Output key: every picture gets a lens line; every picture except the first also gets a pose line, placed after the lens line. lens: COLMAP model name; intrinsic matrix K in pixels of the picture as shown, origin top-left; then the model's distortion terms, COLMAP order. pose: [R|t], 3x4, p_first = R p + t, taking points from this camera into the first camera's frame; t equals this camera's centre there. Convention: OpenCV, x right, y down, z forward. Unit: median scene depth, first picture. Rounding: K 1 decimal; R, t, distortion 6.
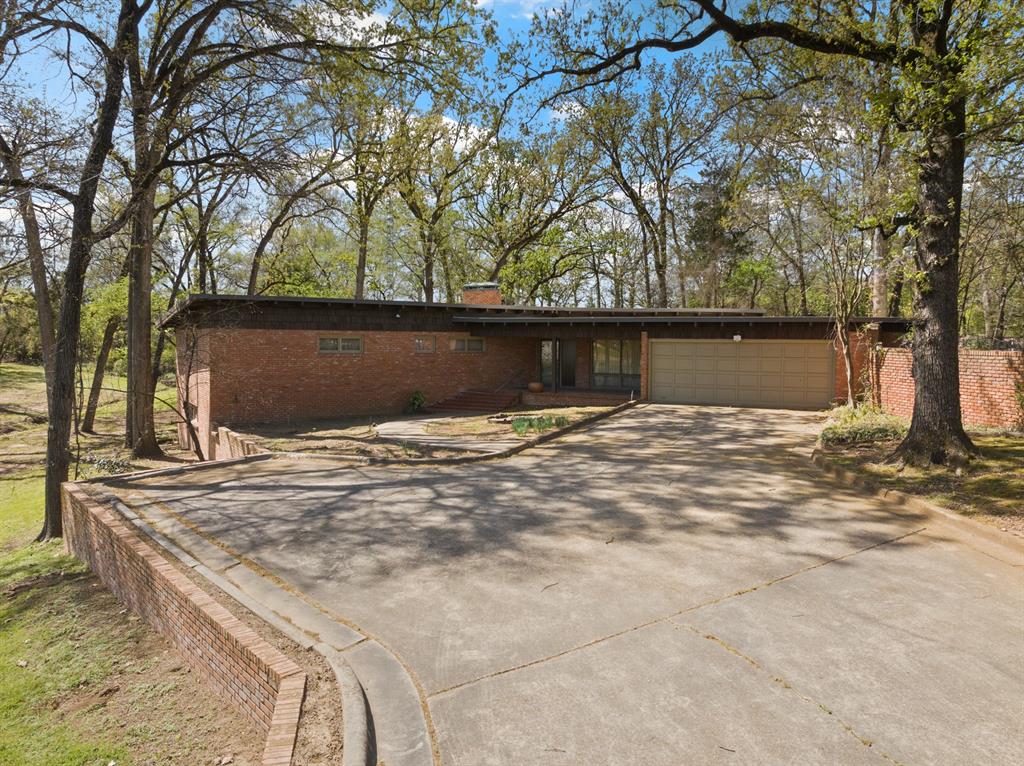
lens RADIAL K [[729.5, 0, 512.0], [0, 729.5, 383.0], [0, 0, 1]] dist [-0.029767, 0.003367]
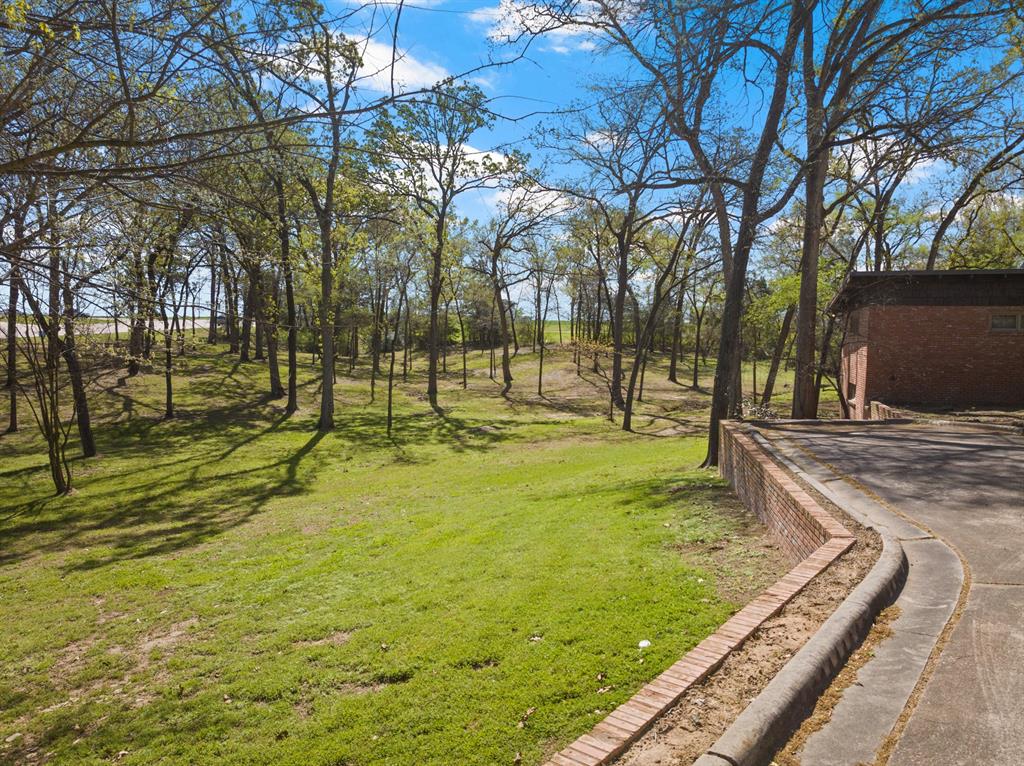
lens RADIAL K [[729.5, 0, 512.0], [0, 729.5, 383.0], [0, 0, 1]] dist [-0.029767, 0.003367]
pose [[0.626497, 0.043193, -0.778226, 0.132827], [-0.059918, 0.998178, 0.007165, 0.111630], [0.777117, 0.042141, 0.627943, -0.053488]]
